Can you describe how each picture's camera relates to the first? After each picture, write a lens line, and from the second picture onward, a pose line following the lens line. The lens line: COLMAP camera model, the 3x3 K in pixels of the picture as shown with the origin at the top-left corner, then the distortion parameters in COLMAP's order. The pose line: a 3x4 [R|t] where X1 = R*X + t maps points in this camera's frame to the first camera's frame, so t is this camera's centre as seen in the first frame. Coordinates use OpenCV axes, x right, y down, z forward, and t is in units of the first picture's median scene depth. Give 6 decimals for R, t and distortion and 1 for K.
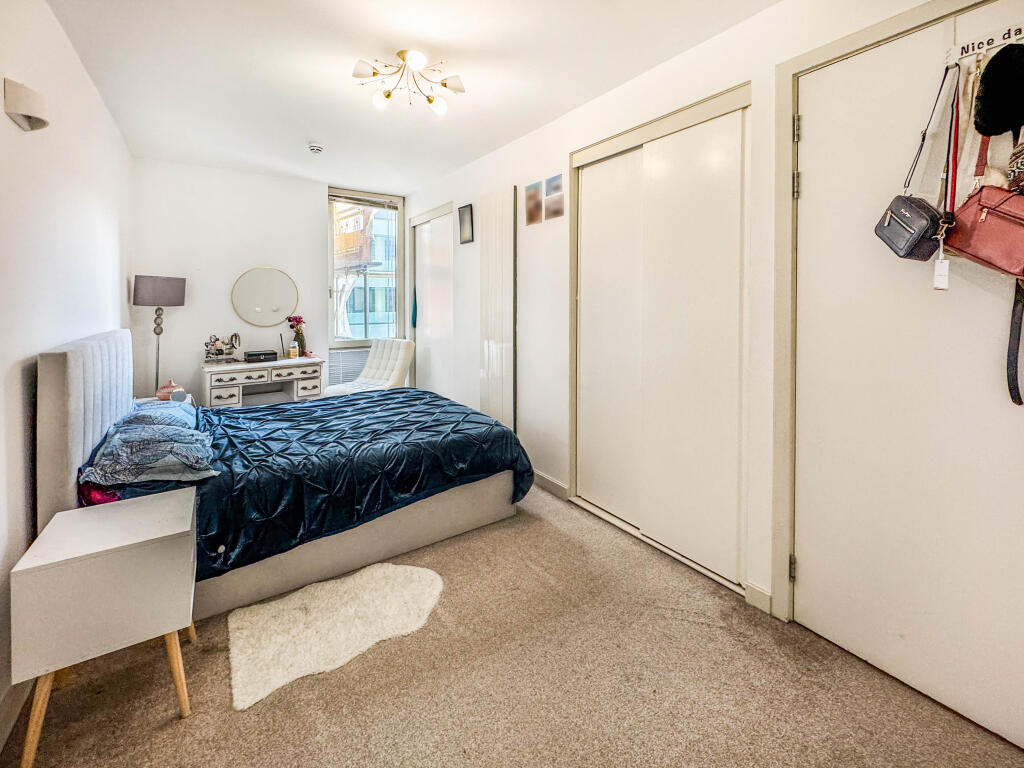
lens RADIAL K [[436.2, 0, 512.0], [0, 436.2, 384.0], [0, 0, 1]] dist [-0.000279, -0.000014]
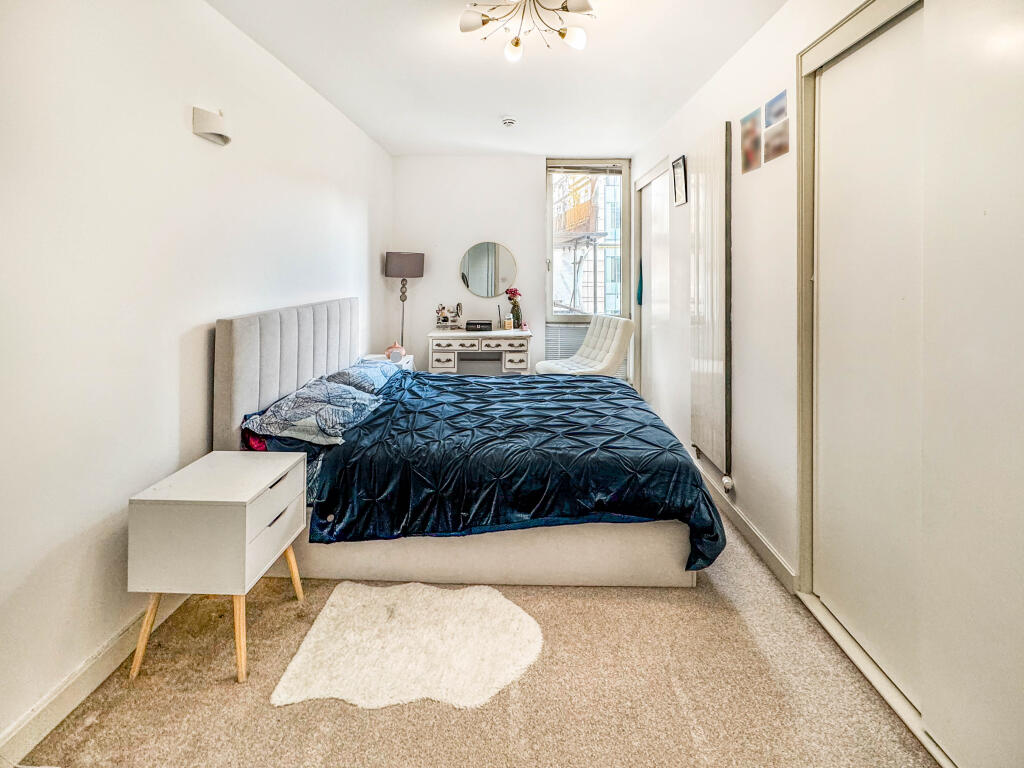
lens RADIAL K [[457.8, 0, 510.6], [0, 457.8, 316.8], [0, 0, 1]] dist [-0.000702, -0.000065]
pose [[0.808370, 0.067474, -0.584795, 0.157920], [-0.117497, 0.991914, -0.047970, -0.051025], [0.576830, 0.107489, 0.809761, 0.192165]]
